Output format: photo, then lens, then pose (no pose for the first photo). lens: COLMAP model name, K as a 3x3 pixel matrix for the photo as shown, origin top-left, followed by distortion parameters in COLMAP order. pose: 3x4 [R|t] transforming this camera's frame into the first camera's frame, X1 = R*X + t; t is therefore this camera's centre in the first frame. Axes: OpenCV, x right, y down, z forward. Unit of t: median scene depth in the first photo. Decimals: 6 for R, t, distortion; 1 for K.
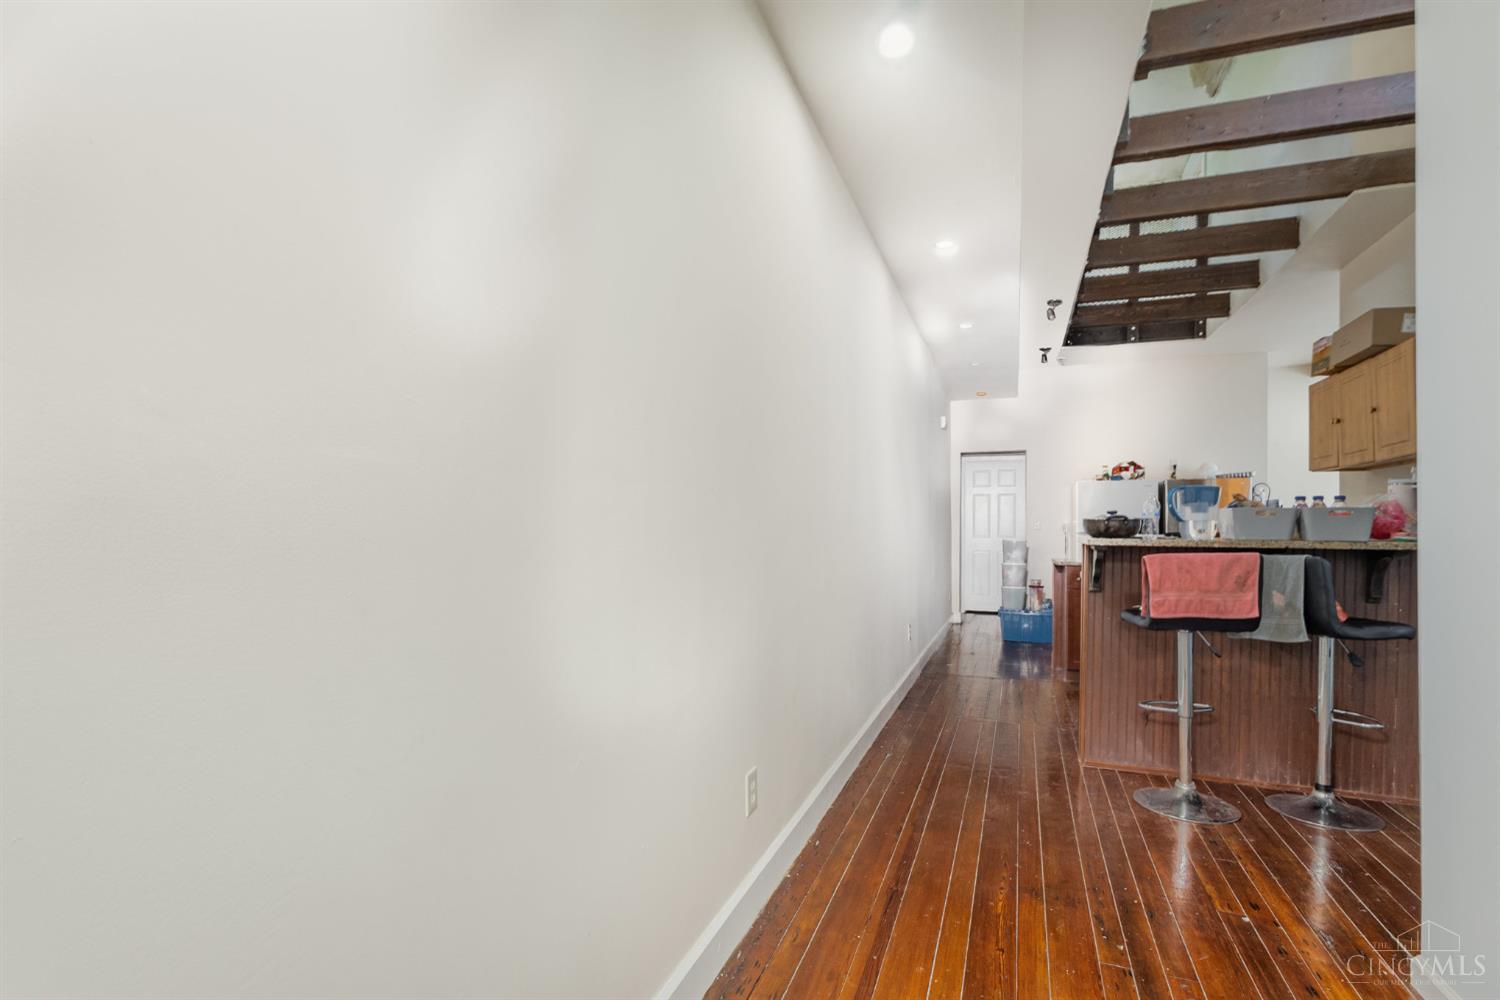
lens RADIAL K [[709.6, 0, 748.3], [0, 709.6, 531.7], [0, 0, 1]] dist [0.002372, 0.000536]
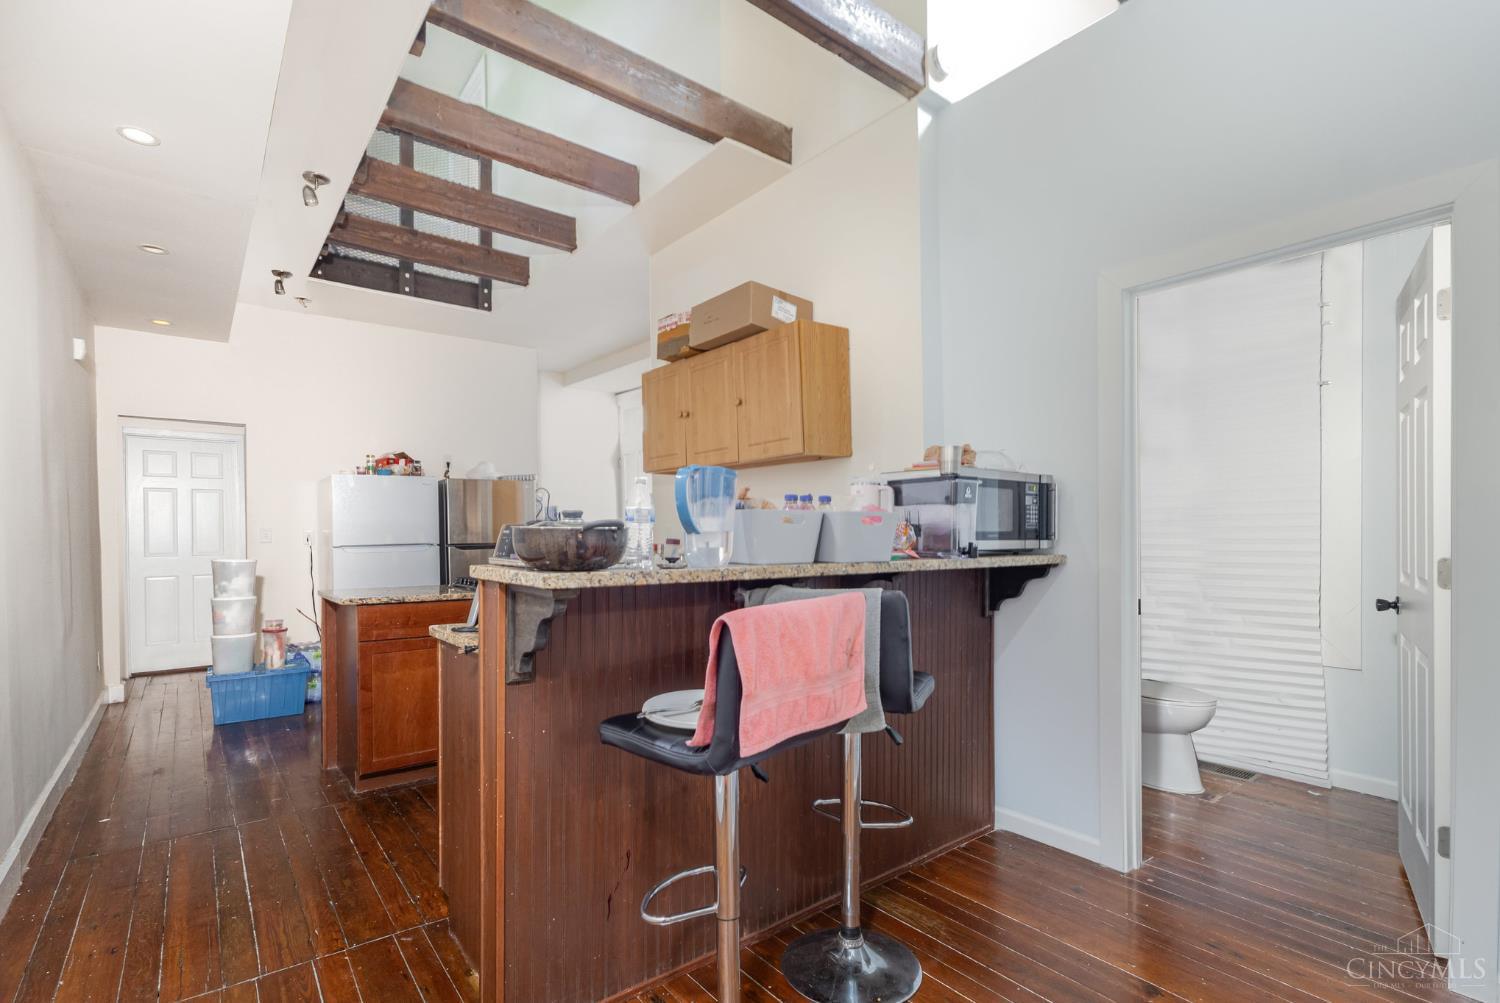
lens RADIAL K [[709.6, 0, 748.3], [0, 709.6, 533.2], [0, 0, 1]] dist [0.002372, 0.000536]
pose [[0.519784, -0.009788, 0.854242, 0.076249], [0.015716, 0.999875, 0.001894, -0.006419], [-0.854153, 0.012441, 0.519873, 0.290187]]
